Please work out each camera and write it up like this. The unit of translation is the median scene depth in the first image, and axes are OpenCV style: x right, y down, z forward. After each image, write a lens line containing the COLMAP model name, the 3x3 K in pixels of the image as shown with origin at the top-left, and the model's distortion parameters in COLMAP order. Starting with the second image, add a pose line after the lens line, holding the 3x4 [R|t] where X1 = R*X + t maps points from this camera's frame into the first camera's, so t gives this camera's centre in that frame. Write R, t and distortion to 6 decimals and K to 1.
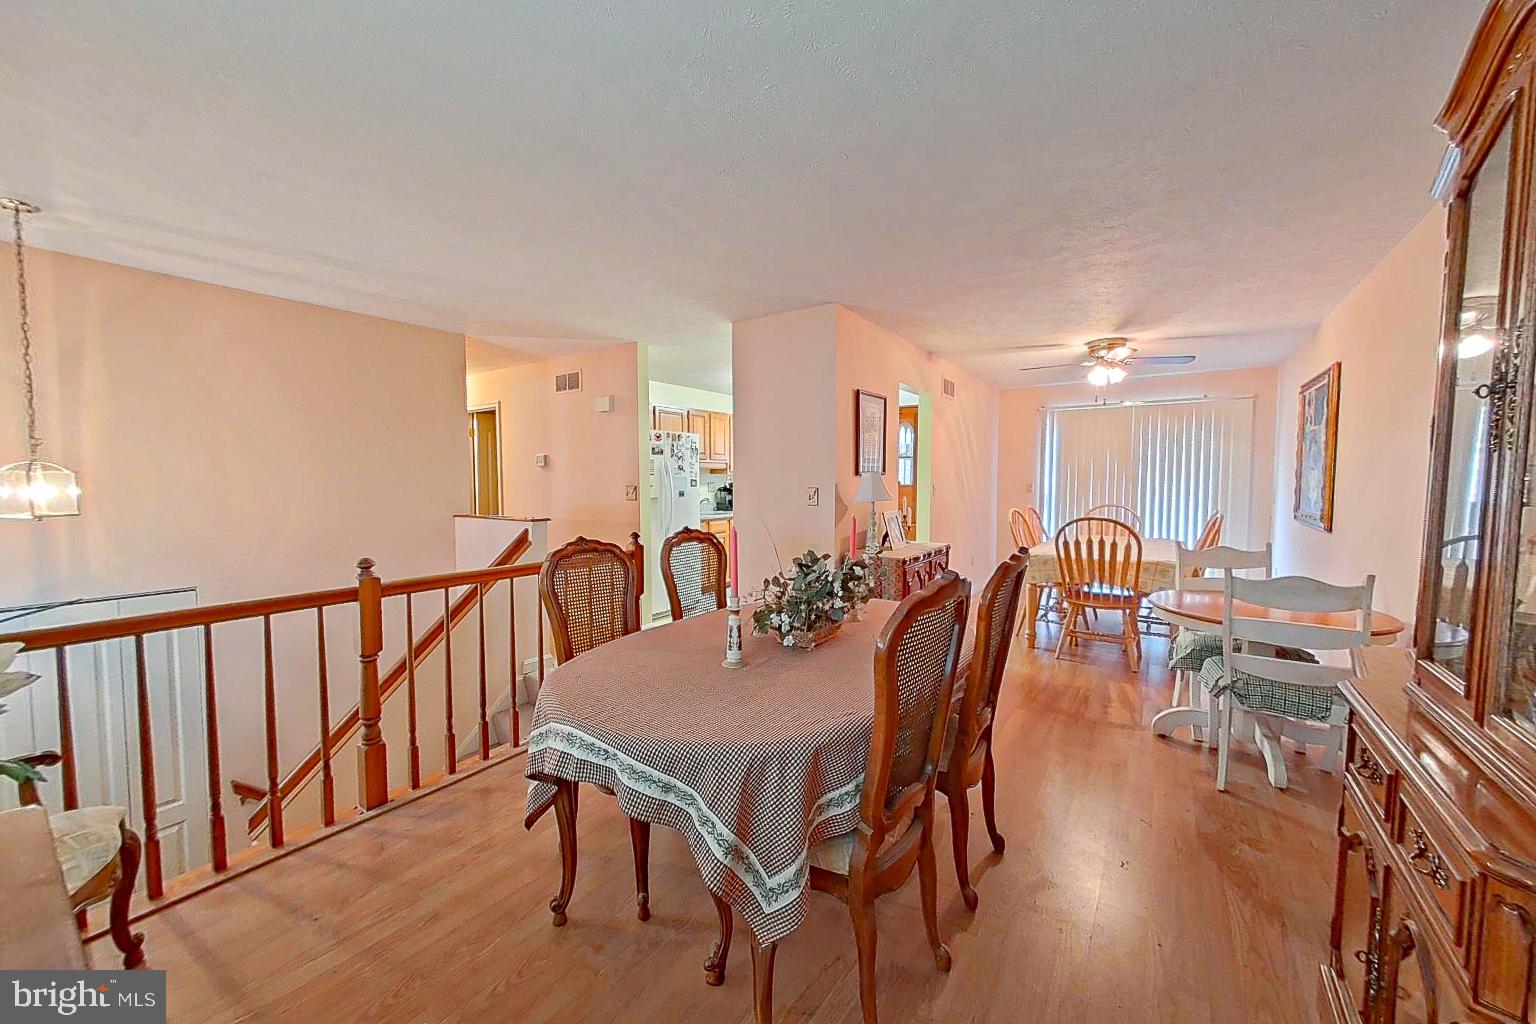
lens RADIAL K [[568.2, 0, 765.8], [0, 568.2, 511.6], [0, 0, 1]] dist [-0.002736, -0.000310]
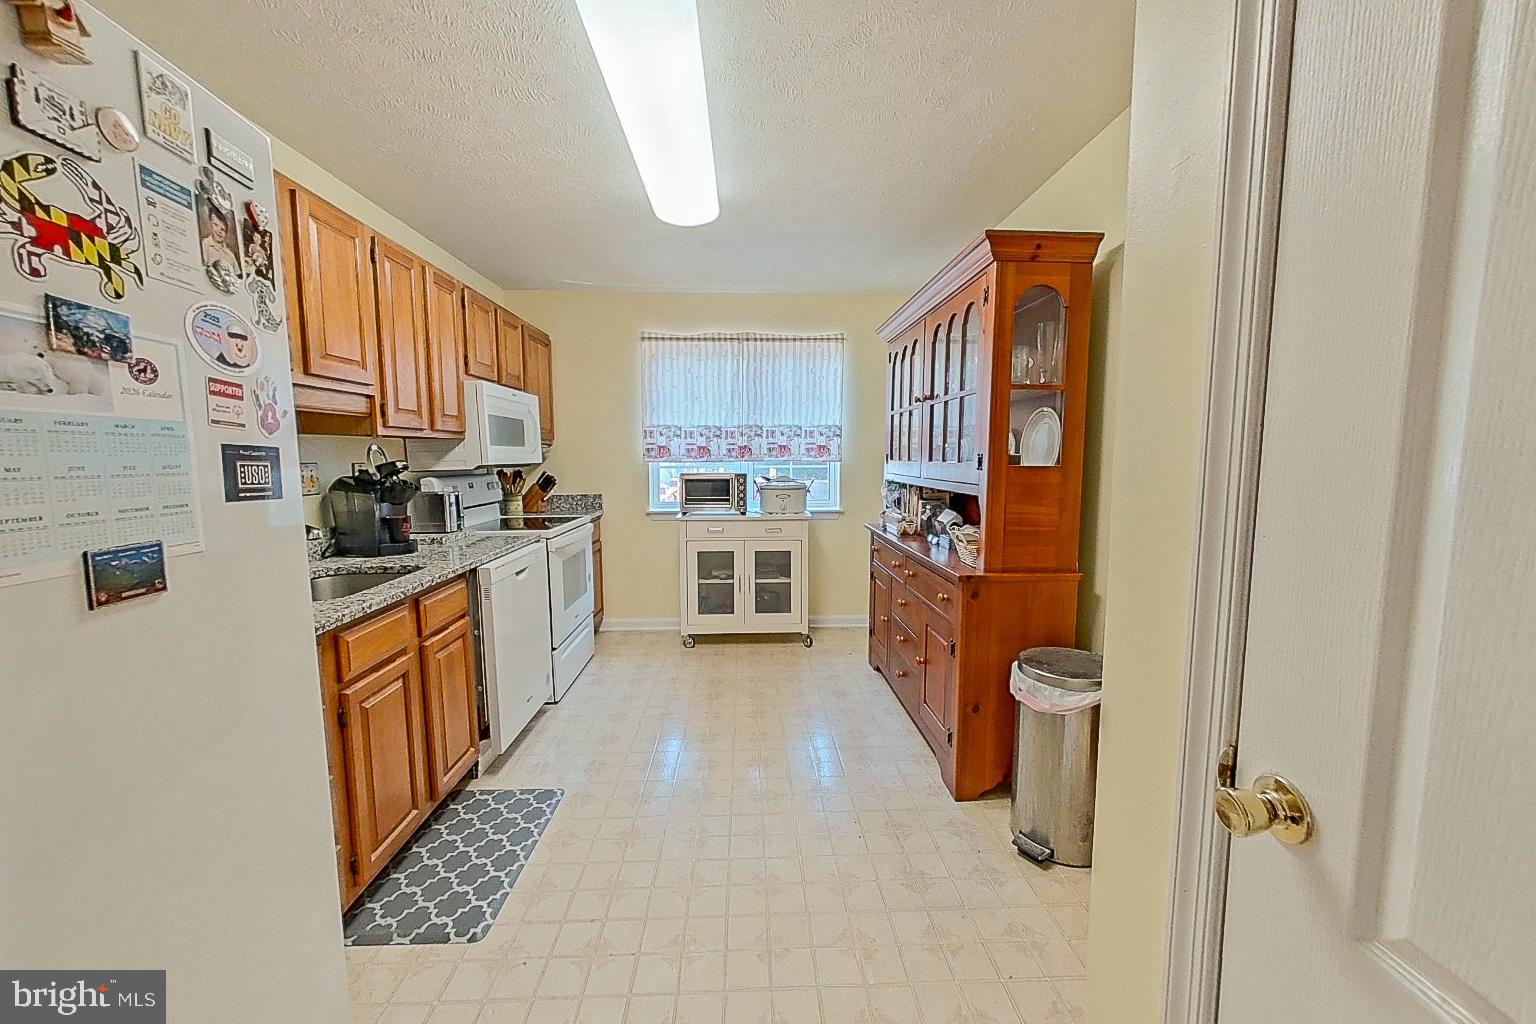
lens RADIAL K [[568.2, 0, 769.9], [0, 568.2, 509.3], [0, 0, 1]] dist [-0.002736, -0.000310]
pose [[0.789848, -0.061508, 0.610211, -0.088283], [0.036694, 0.997915, 0.053091, -0.034706], [-0.612204, -0.019543, 0.790458, 0.640074]]
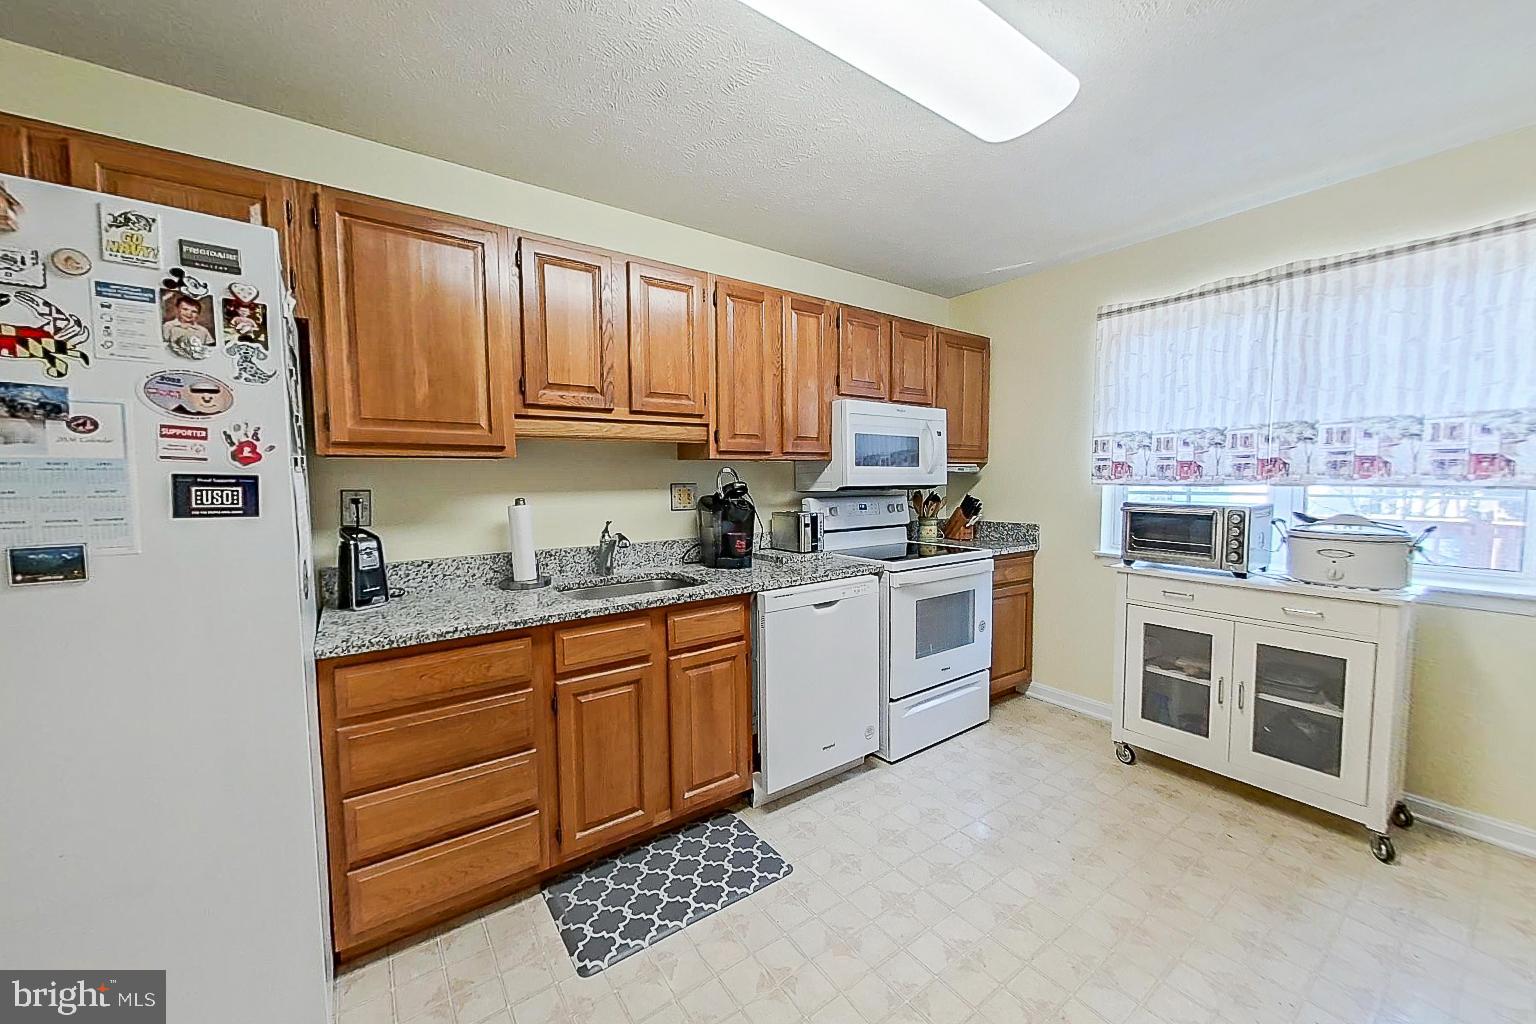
lens RADIAL K [[568.2, 0, 773.5], [0, 568.2, 511.7], [0, 0, 1]] dist [-0.002736, -0.000310]
pose [[0.946871, 0.012739, -0.321361, 0.073851], [-0.010139, 0.999901, 0.009764, -0.038359], [0.321454, -0.005987, 0.946906, 0.698688]]
